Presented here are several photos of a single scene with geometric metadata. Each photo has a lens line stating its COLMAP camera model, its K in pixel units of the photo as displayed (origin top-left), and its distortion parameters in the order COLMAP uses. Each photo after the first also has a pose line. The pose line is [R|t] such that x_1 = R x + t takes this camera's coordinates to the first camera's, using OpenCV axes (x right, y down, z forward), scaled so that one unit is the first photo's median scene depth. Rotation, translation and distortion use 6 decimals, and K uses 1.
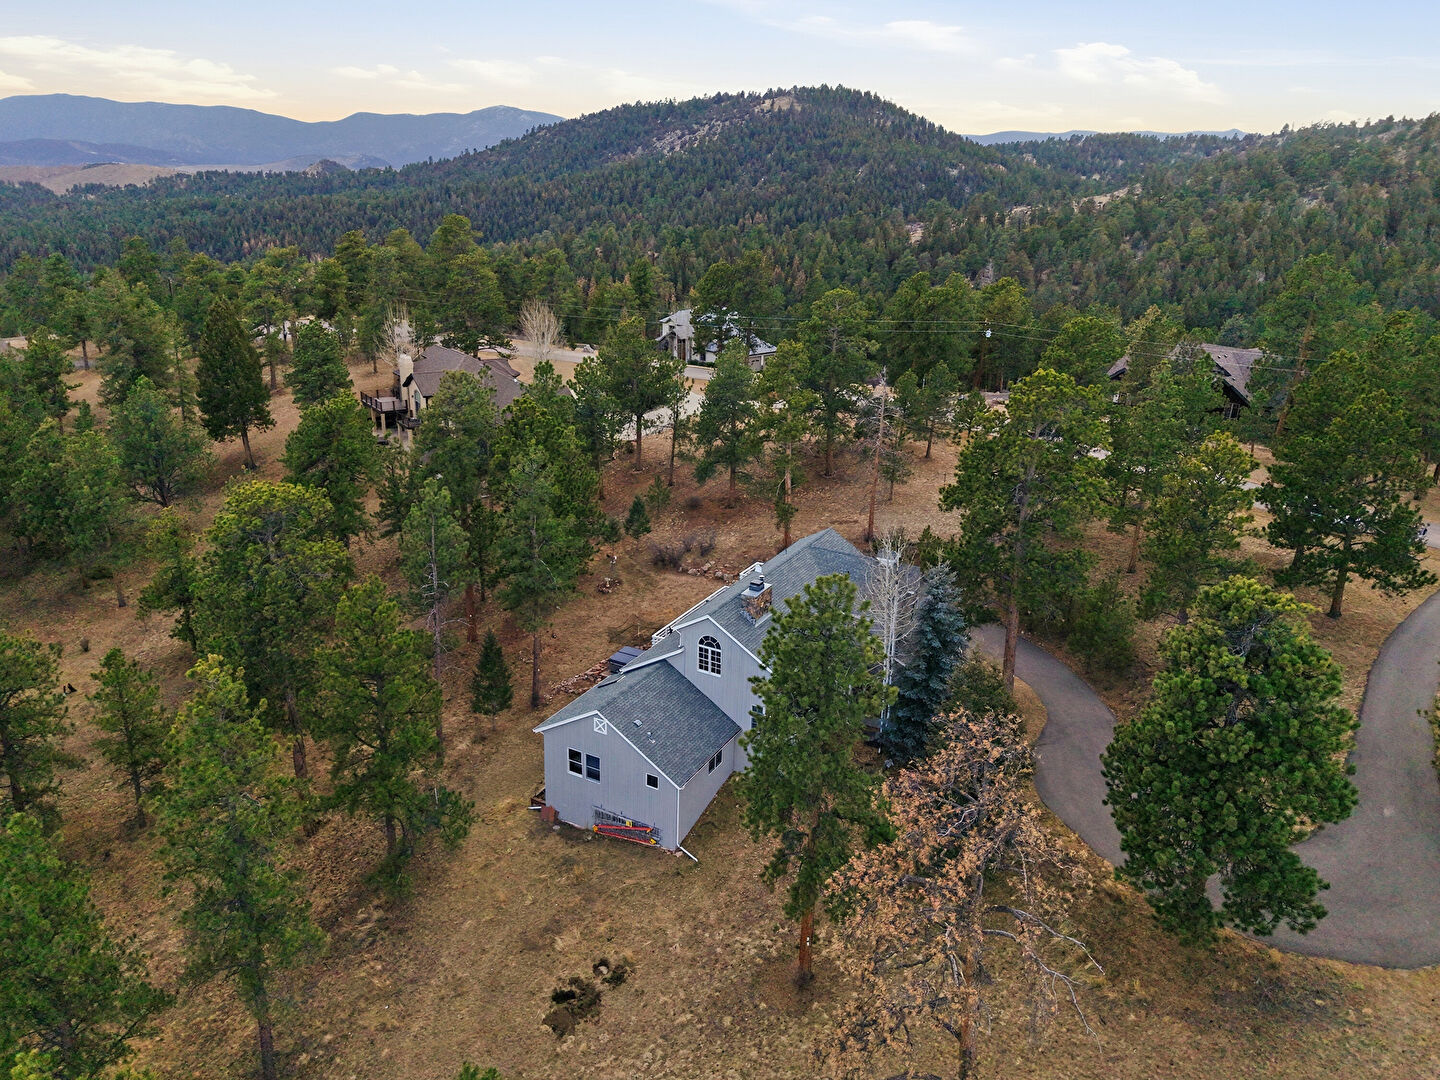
lens RADIAL K [[974.9, 0, 720.0], [0, 974.9, 540.0], [0, 0, 1]] dist [0.054571, -0.055105]
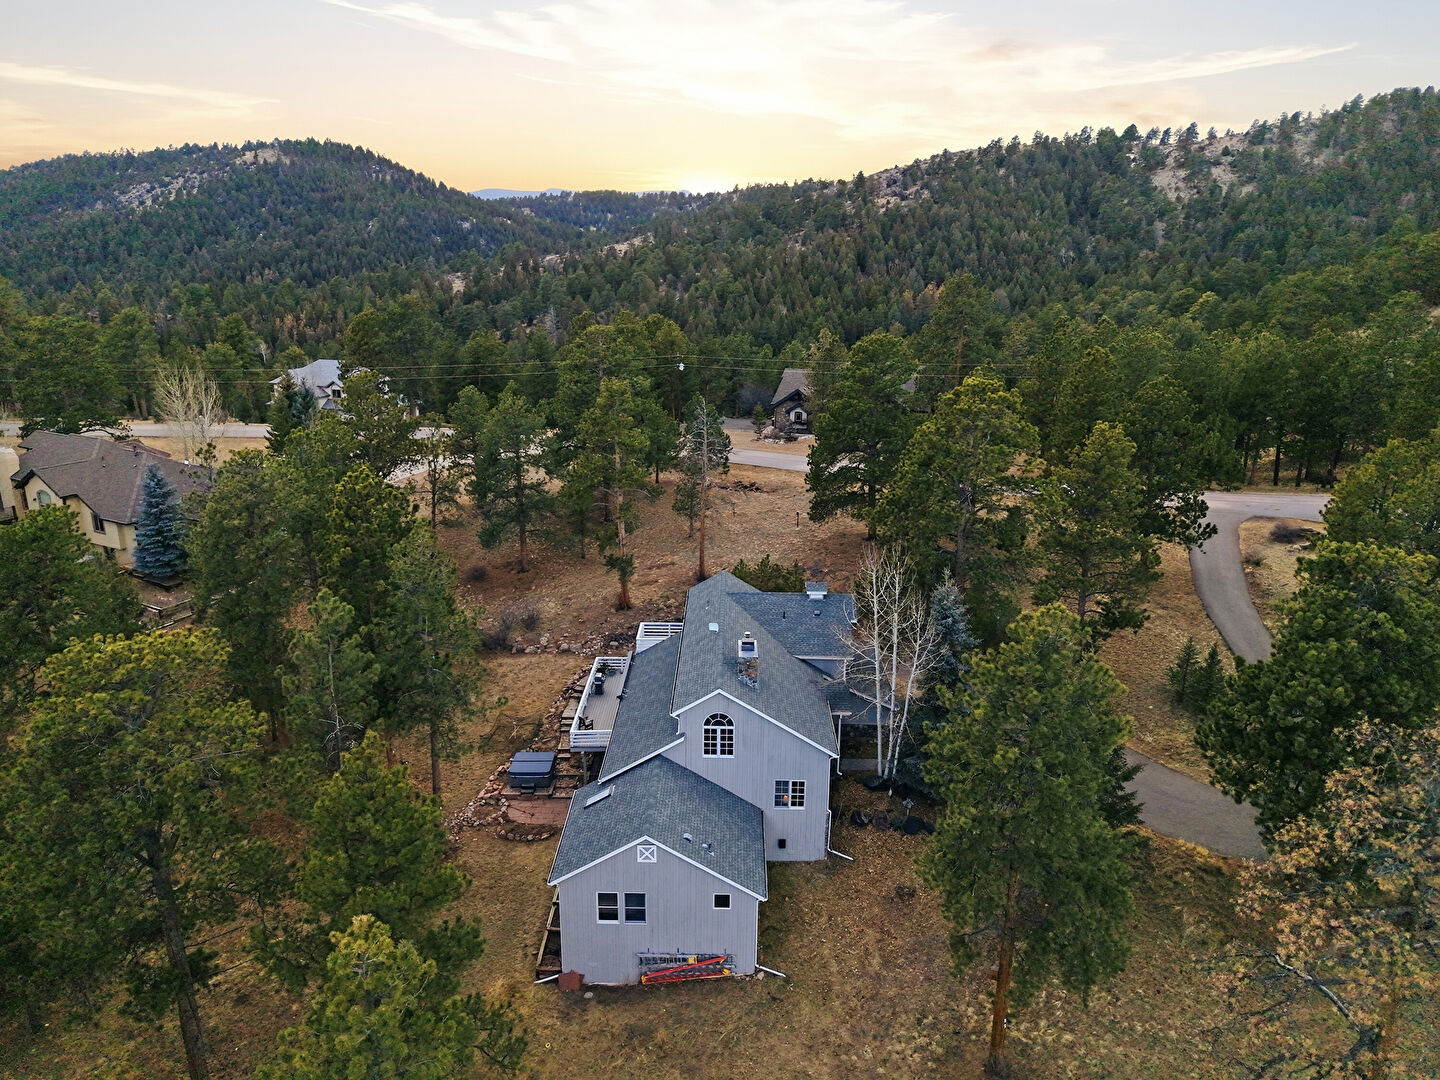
lens RADIAL K [[960.4, 0, 715.6], [0, 960.4, 558.4], [0, 0, 1]] dist [0.004764, -0.004493]
pose [[0.892853, -0.158531, 0.421523, -0.340150], [0.169083, 0.985522, 0.012501, -0.045106], [-0.417402, 0.060111, 0.906732, 0.230314]]
